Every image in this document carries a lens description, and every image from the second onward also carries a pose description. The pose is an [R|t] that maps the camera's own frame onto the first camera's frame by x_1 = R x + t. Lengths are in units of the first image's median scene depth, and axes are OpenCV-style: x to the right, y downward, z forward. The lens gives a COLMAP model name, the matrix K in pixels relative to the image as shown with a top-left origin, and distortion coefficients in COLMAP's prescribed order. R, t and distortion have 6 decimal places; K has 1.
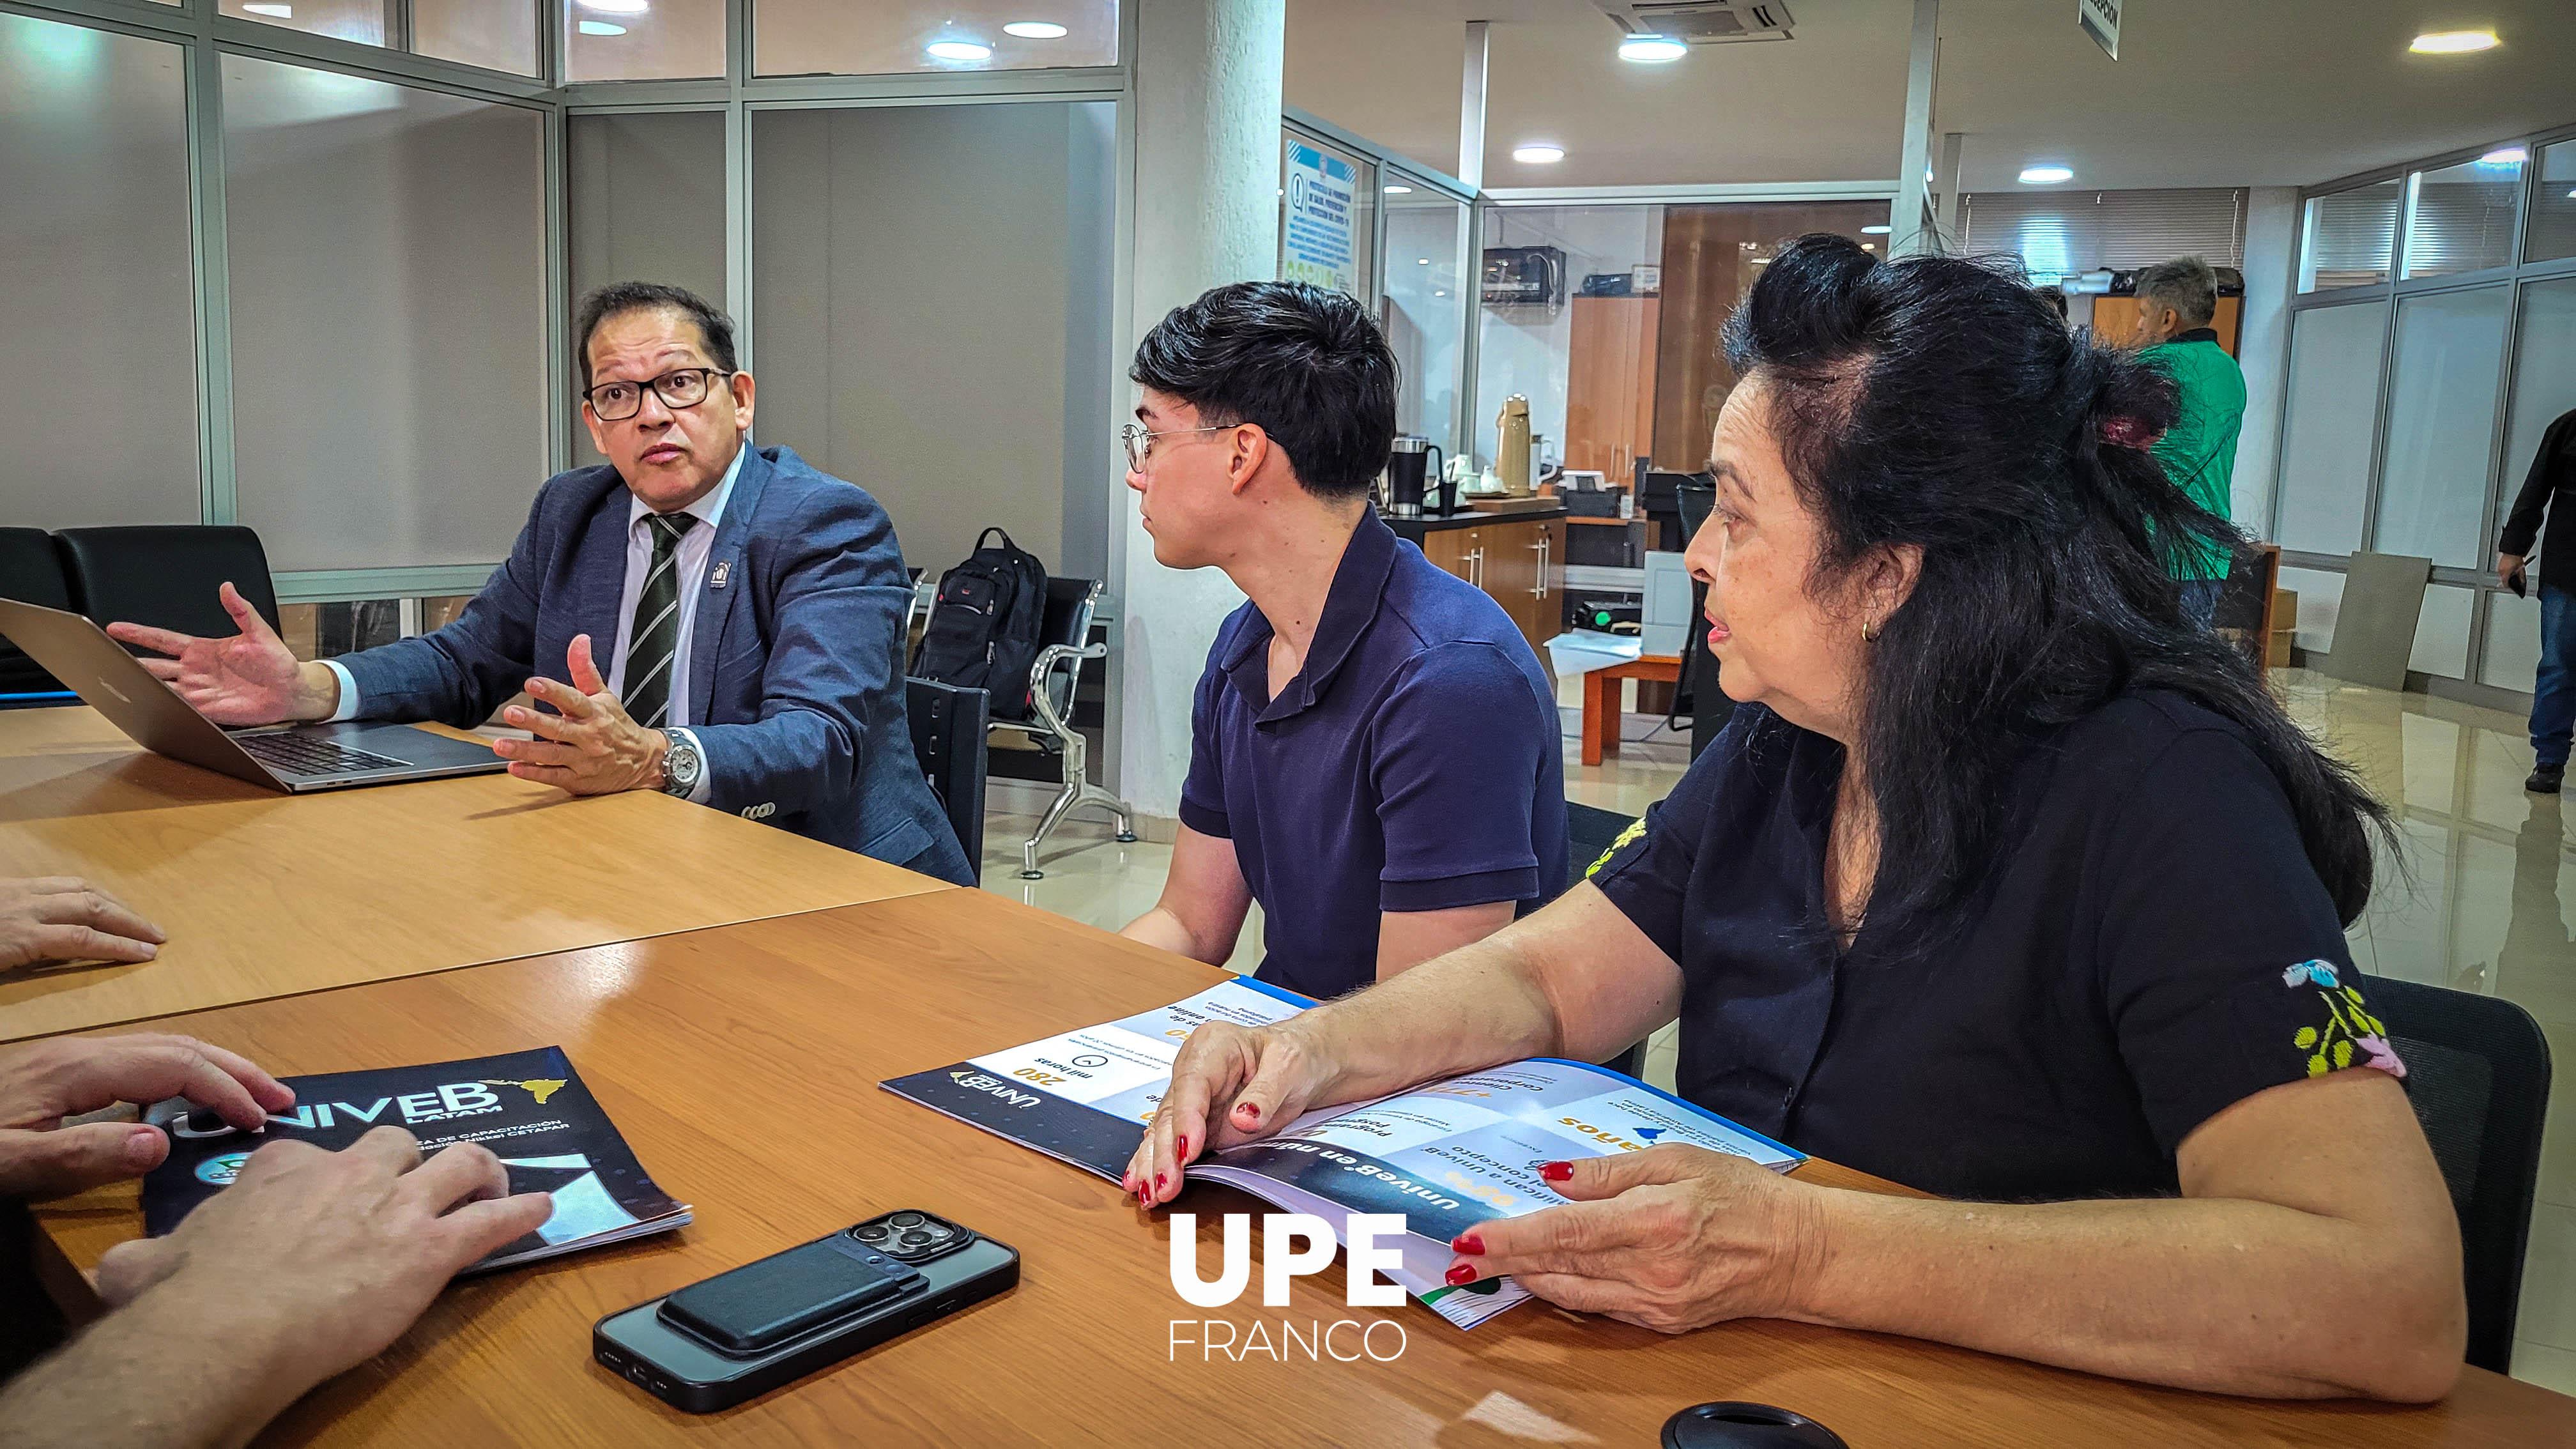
lens RADIAL K [[1920.7, 0, 1282.0], [0, 1920.7, 726.6], [0, 0, 1]] dist [0.016894, -0.018785]
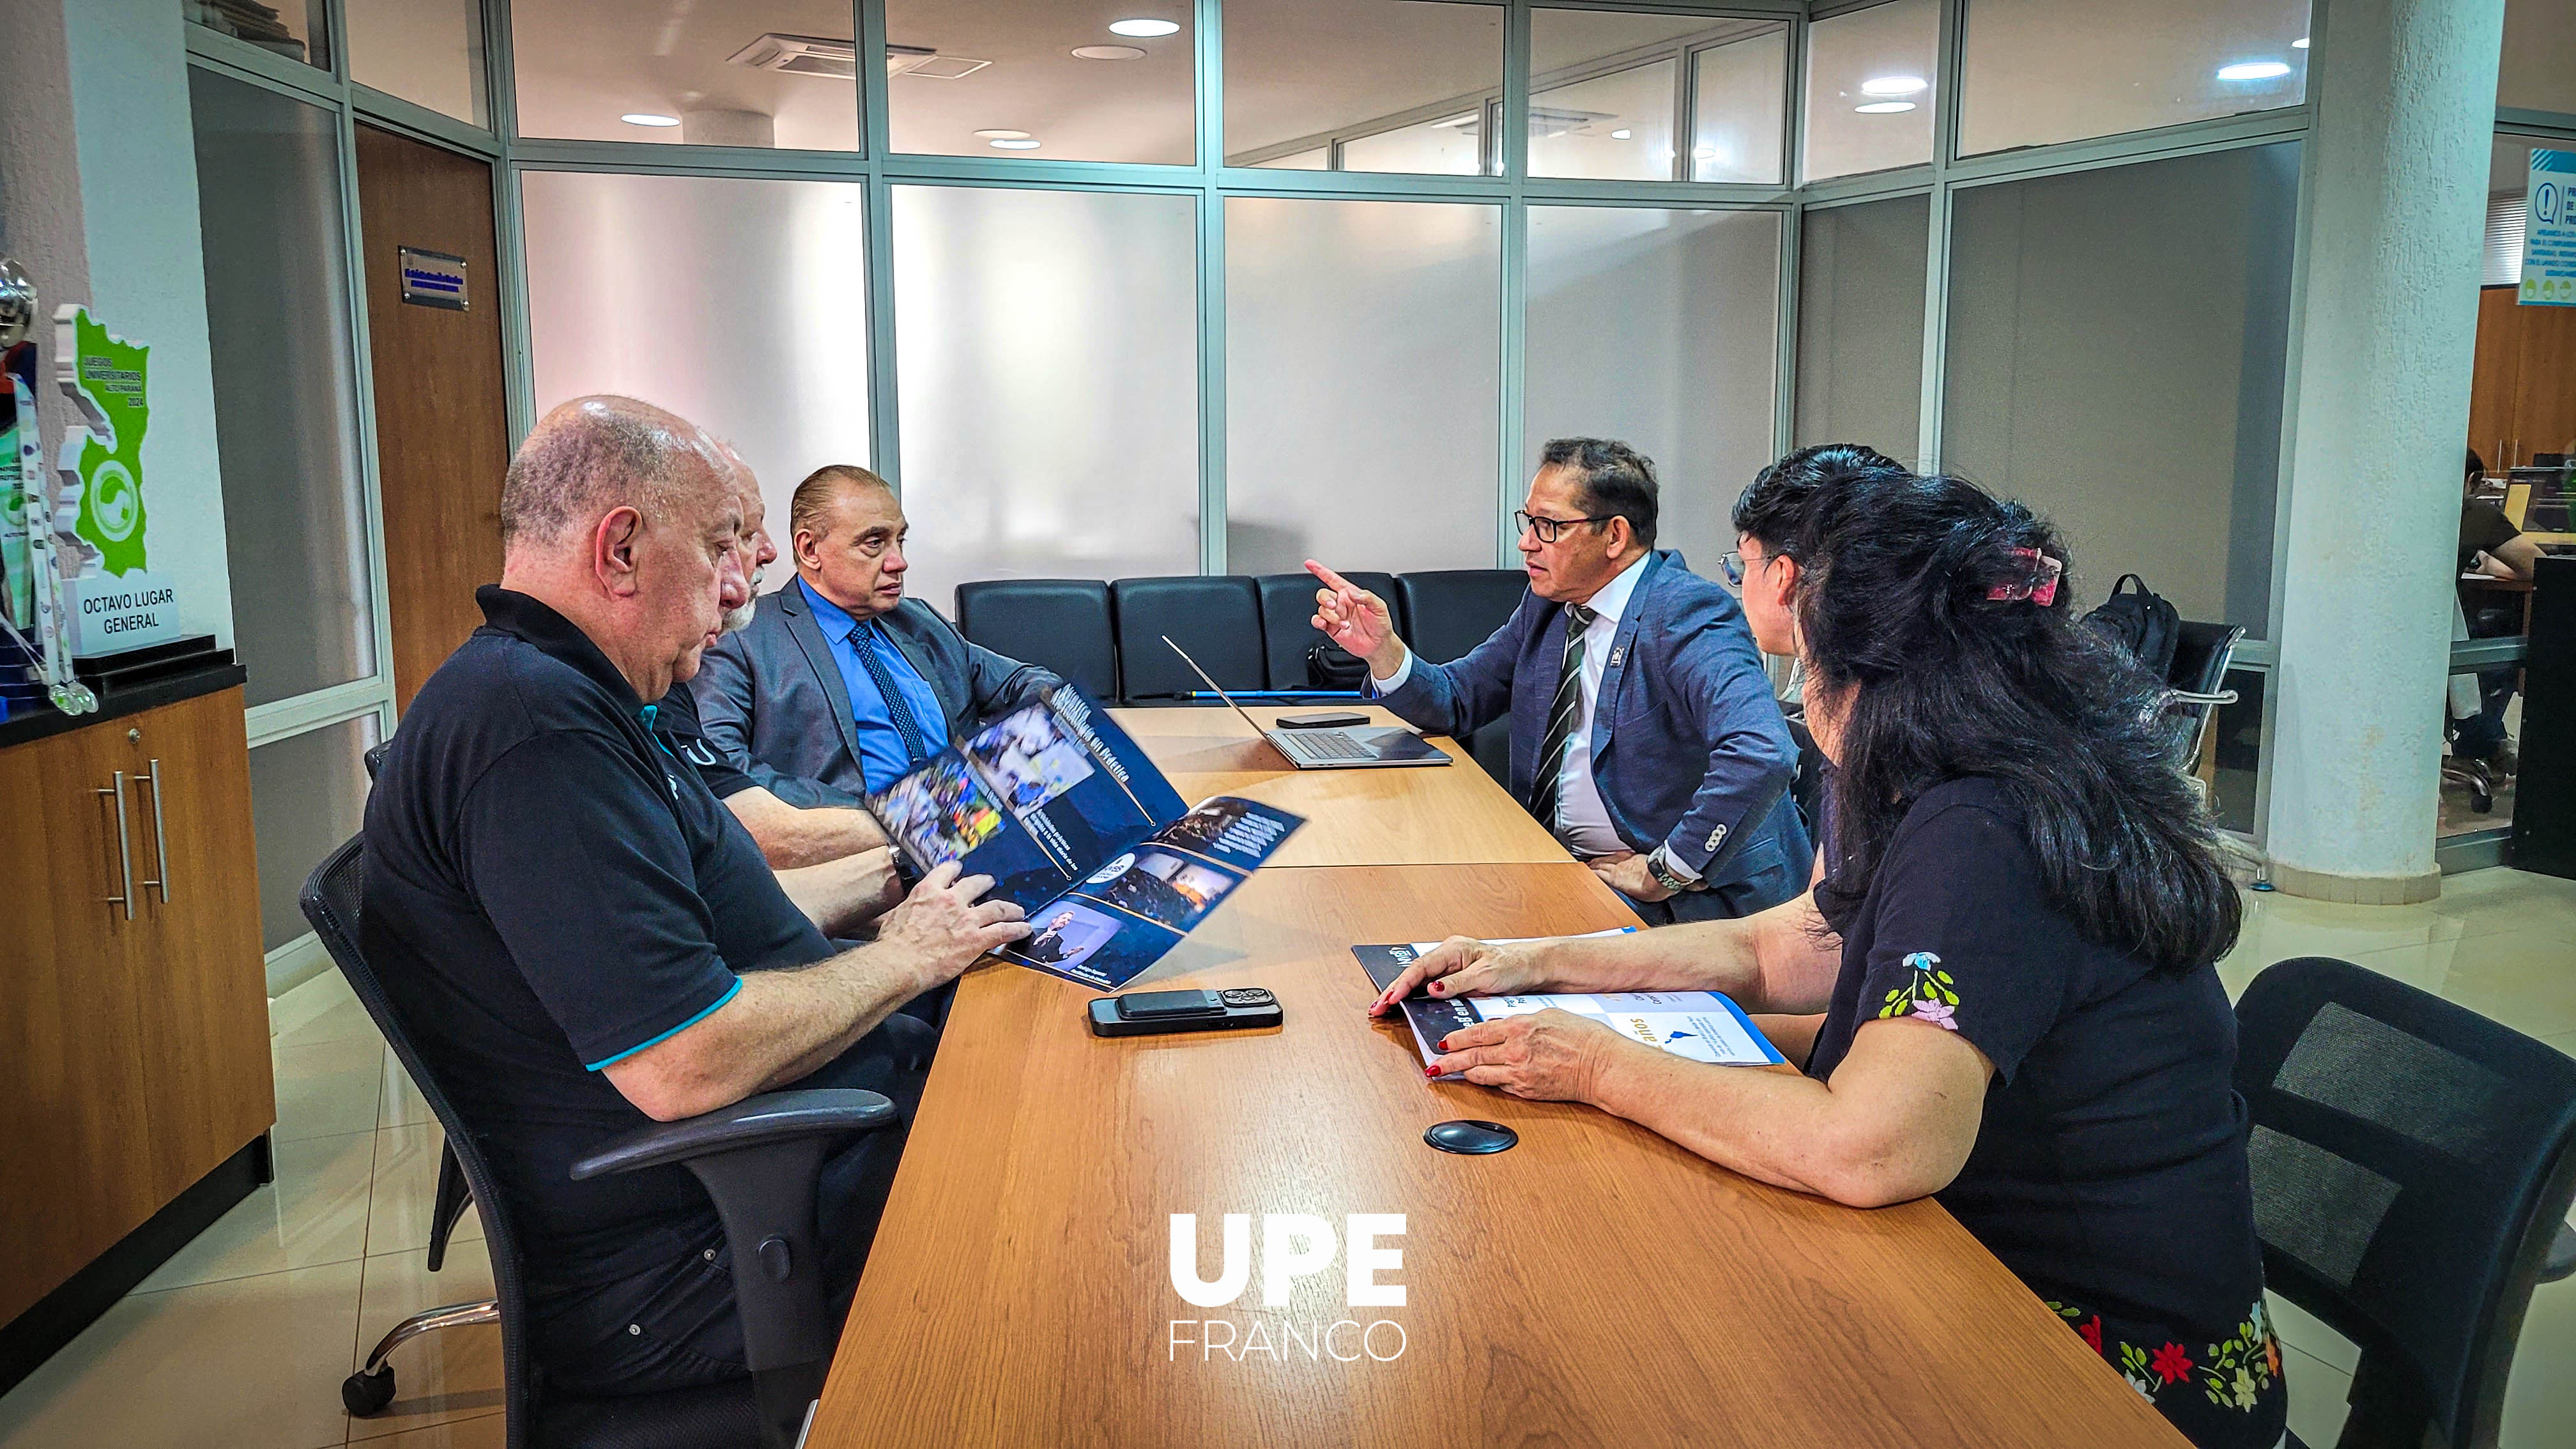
lens RADIAL K [[1920.7, 0, 1298.0], [0, 1920.7, 727.2], [0, 0, 1]] dist [0.016894, -0.018785]
pose [[0.770317, 0.057020, -0.635107, 0.169135], [-0.062029, 0.997971, 0.014363, -0.008213], [0.634637, 0.028331, 0.772291, -0.083122]]
